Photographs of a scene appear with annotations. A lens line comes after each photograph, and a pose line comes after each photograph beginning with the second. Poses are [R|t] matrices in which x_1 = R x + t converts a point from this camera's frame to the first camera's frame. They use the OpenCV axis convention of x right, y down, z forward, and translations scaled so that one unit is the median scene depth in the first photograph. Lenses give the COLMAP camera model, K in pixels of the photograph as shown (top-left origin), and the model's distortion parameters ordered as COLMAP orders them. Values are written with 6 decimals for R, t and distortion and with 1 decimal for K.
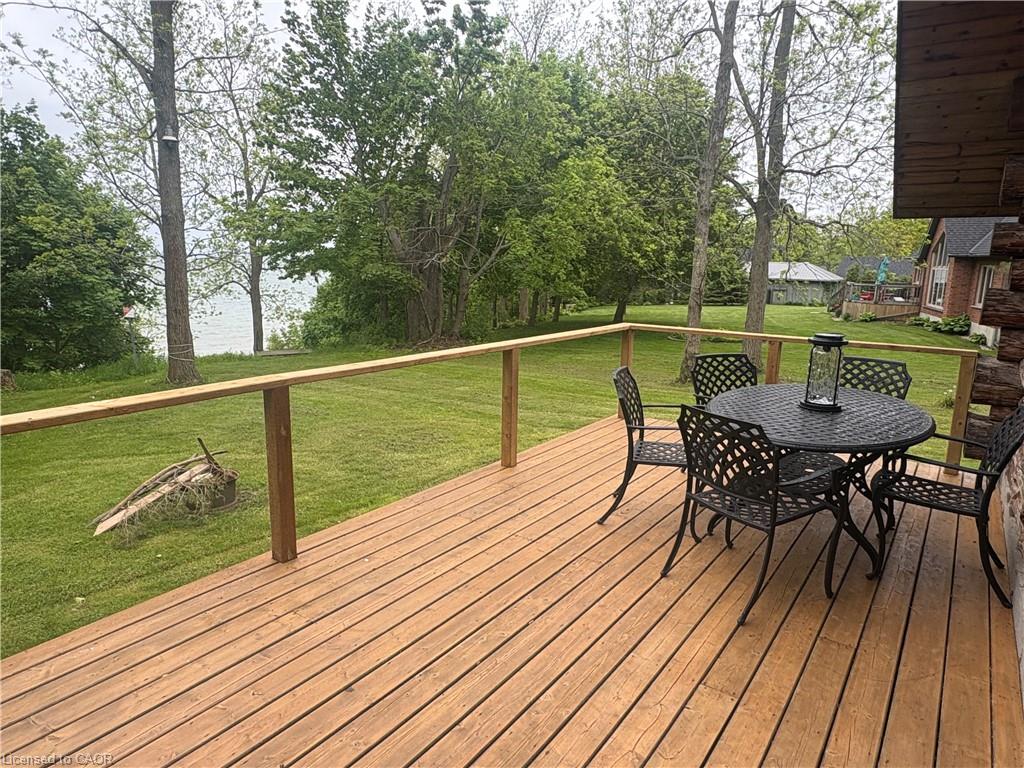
lens RADIAL K [[663.7, 0, 514.0], [0, 663.7, 353.3], [0, 0, 1]] dist [0.041869, -0.001611]
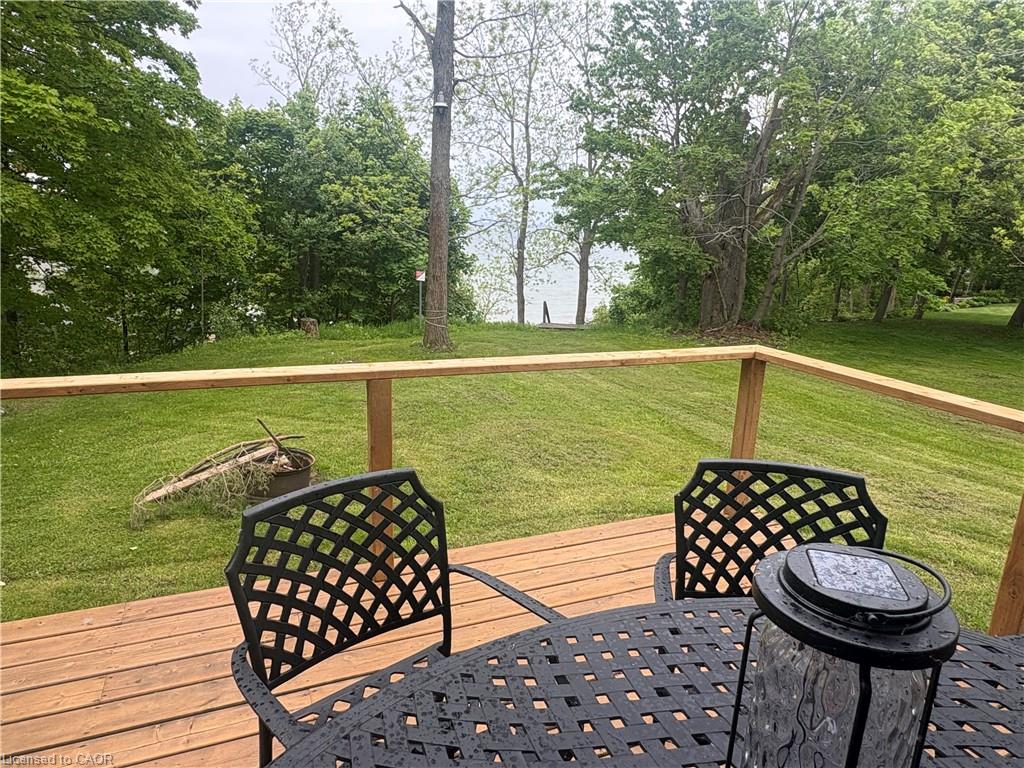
lens RADIAL K [[663.7, 0, 514.0], [0, 663.7, 353.3], [0, 0, 1]] dist [0.041869, -0.001611]
pose [[0.850766, 0.116108, -0.512559, 0.088028], [-0.097151, 0.993227, 0.063737, -0.016391], [0.516488, -0.004430, 0.856283, 0.132741]]
